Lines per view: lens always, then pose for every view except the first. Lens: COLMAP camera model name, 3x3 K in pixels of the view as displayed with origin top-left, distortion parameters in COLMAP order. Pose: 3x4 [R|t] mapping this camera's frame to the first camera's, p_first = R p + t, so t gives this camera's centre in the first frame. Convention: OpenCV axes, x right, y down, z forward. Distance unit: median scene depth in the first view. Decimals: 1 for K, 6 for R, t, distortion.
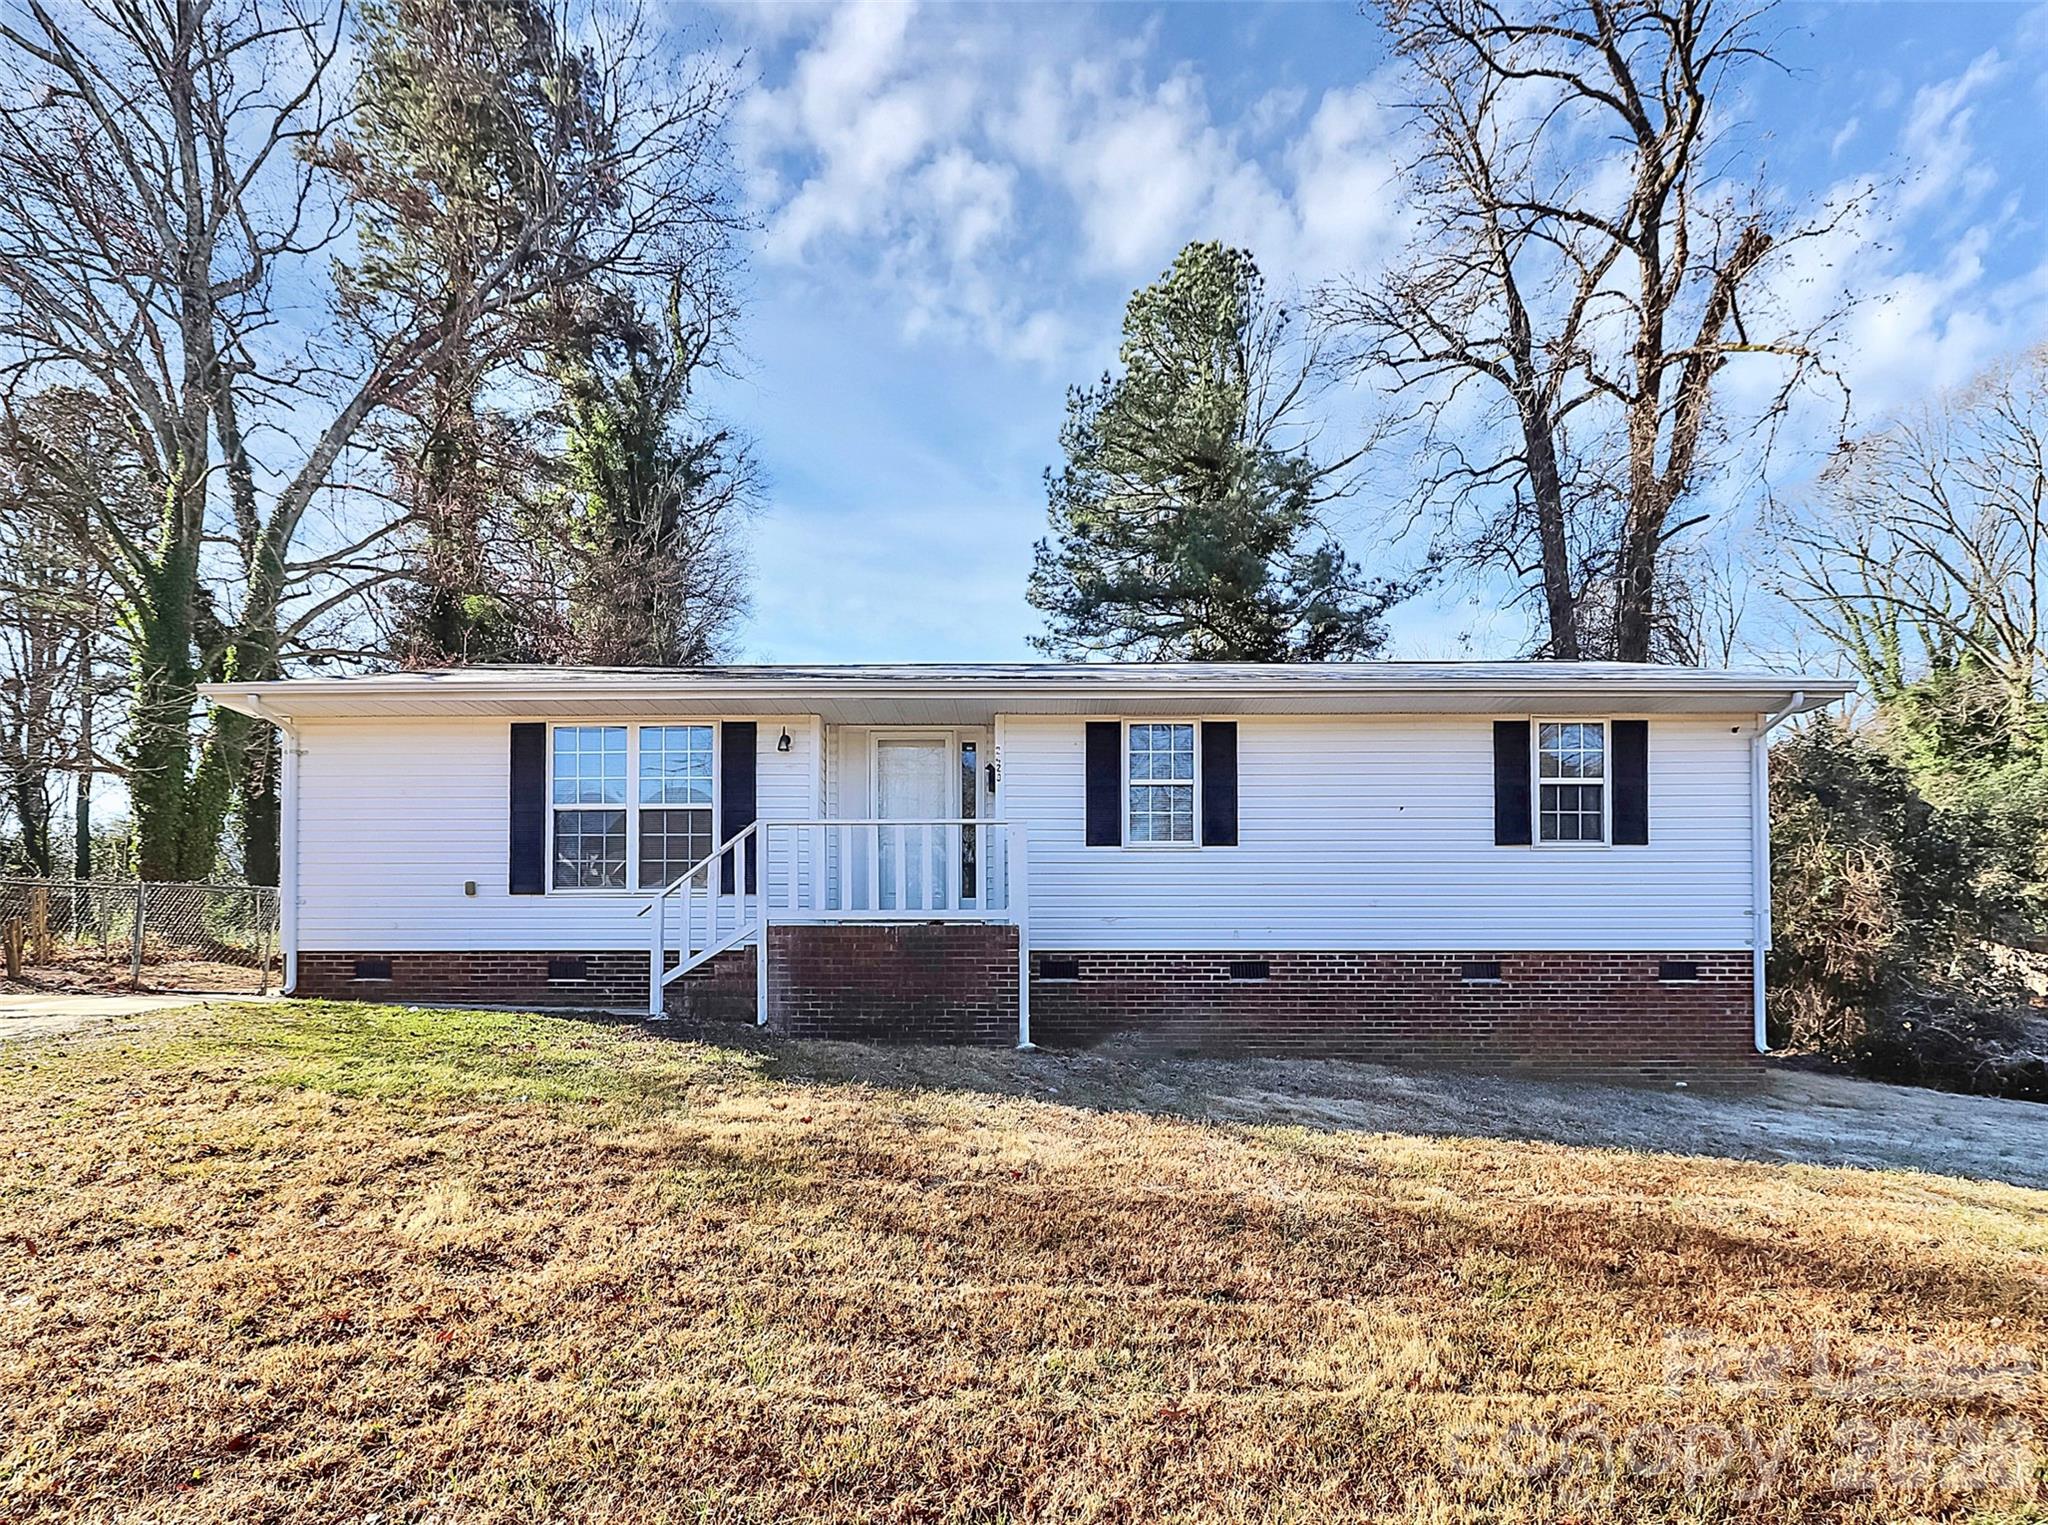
lens RADIAL K [[1054.6, 0, 1028.2], [0, 1054.6, 851.7], [0, 0, 1]] dist [-0.001975, 0.000359]
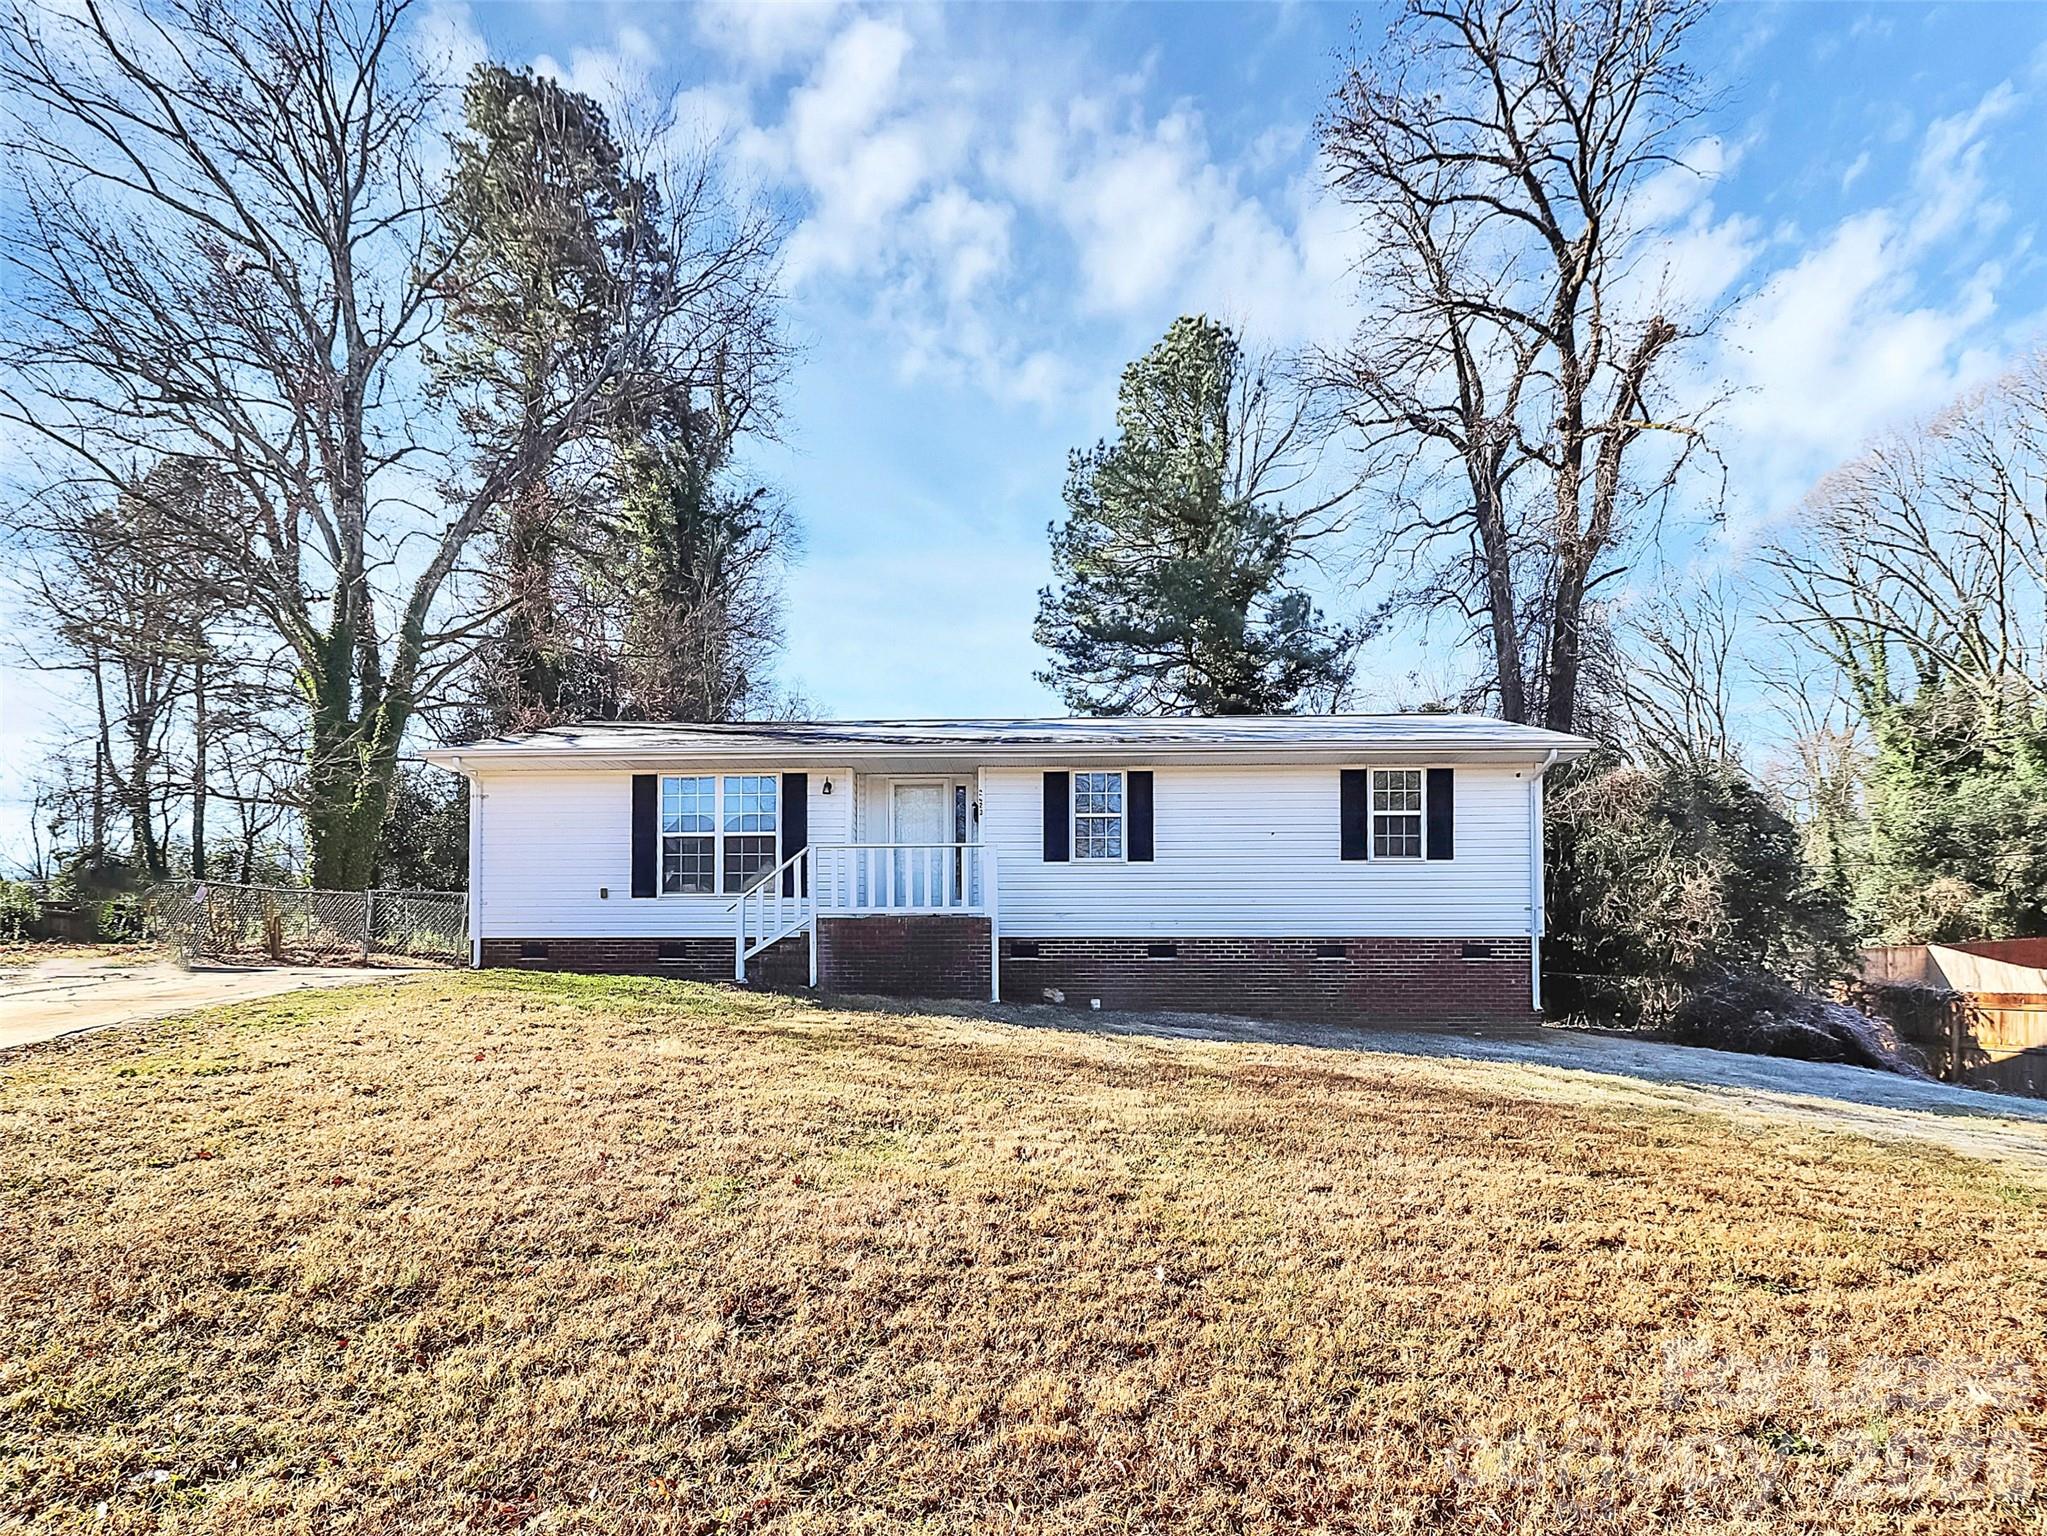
lens RADIAL K [[1050.5, 0, 1019.3], [0, 1050.5, 840.8], [0, 0, 1]] dist [0.001287, -0.000210]
pose [[0.999484, -0.003669, -0.031916, 0.026088], [0.002939, 0.999733, -0.022913, -0.000442], [0.031991, 0.022808, 0.999228, -0.147981]]
